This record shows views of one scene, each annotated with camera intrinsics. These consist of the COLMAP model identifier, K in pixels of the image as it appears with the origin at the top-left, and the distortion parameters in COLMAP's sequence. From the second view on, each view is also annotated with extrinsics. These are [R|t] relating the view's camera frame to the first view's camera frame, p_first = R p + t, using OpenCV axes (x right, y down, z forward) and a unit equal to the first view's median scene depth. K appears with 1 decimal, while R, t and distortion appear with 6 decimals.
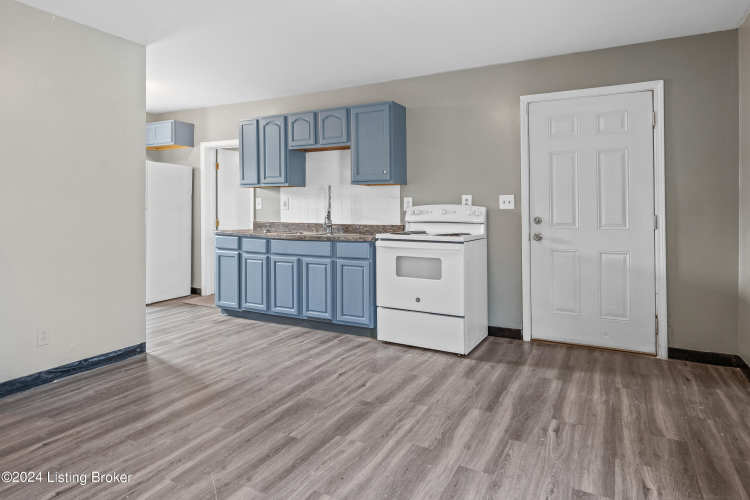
lens RADIAL K [[441.0, 0, 374.3], [0, 441.0, 201.9], [0, 0, 1]] dist [-0.001257, 0.000114]
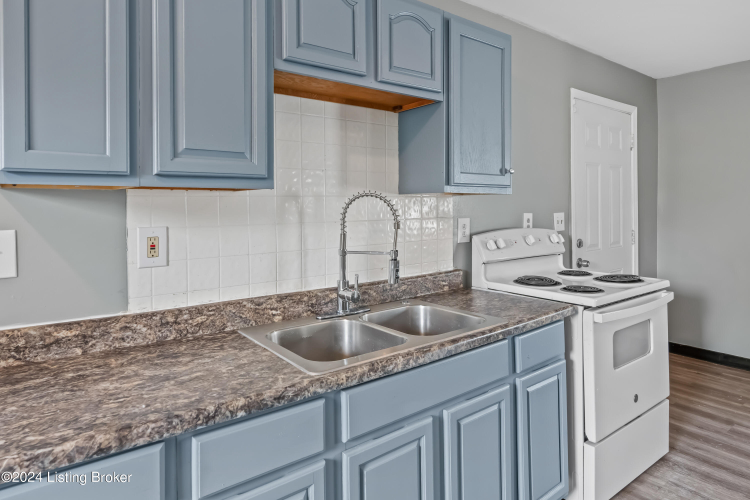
lens RADIAL K [[441.0, 0, 374.3], [0, 441.0, 201.9], [0, 0, 1]] dist [-0.001257, 0.000114]
pose [[0.417294, 0.001374, 0.908771, -0.492622], [-0.002628, 0.999996, -0.000305, -0.031009], [-0.908768, -0.002261, 0.417296, 0.913319]]
